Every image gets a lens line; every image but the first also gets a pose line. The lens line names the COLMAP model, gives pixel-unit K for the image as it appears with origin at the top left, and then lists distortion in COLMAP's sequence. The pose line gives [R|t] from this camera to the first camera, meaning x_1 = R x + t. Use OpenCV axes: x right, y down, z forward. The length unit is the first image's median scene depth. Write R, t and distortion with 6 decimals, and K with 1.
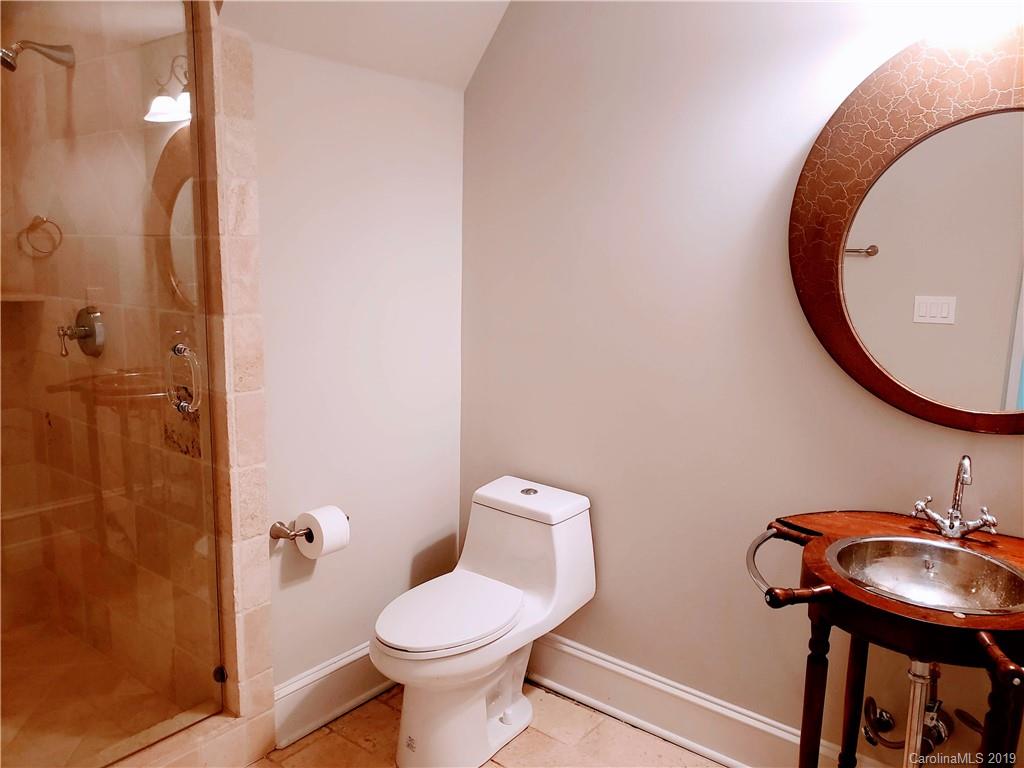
lens RADIAL K [[802.4, 0, 514.6], [0, 802.4, 384.2], [0, 0, 1]] dist [0.057961, 0.000057]
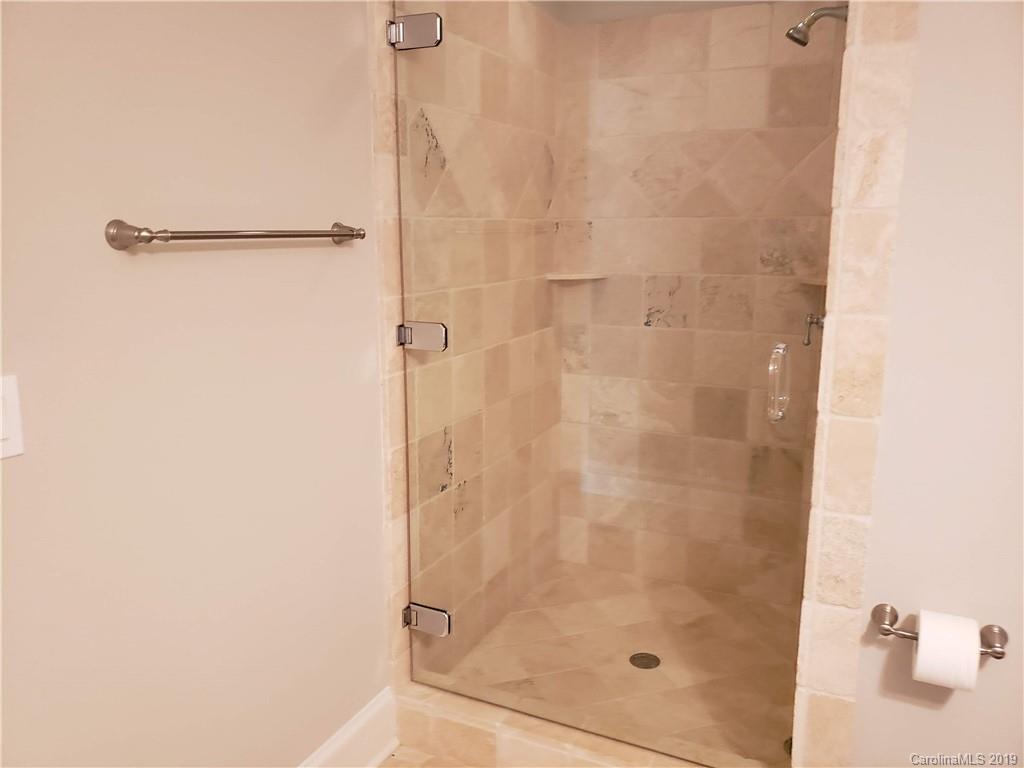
lens RADIAL K [[802.4, 0, 514.3], [0, 802.4, 385.0], [0, 0, 1]] dist [0.057961, 0.000057]
pose [[0.263701, 0.176118, -0.948390, 0.301518], [-0.162587, 0.977239, 0.136268, -0.072808], [0.950803, 0.118262, 0.286334, 0.488923]]
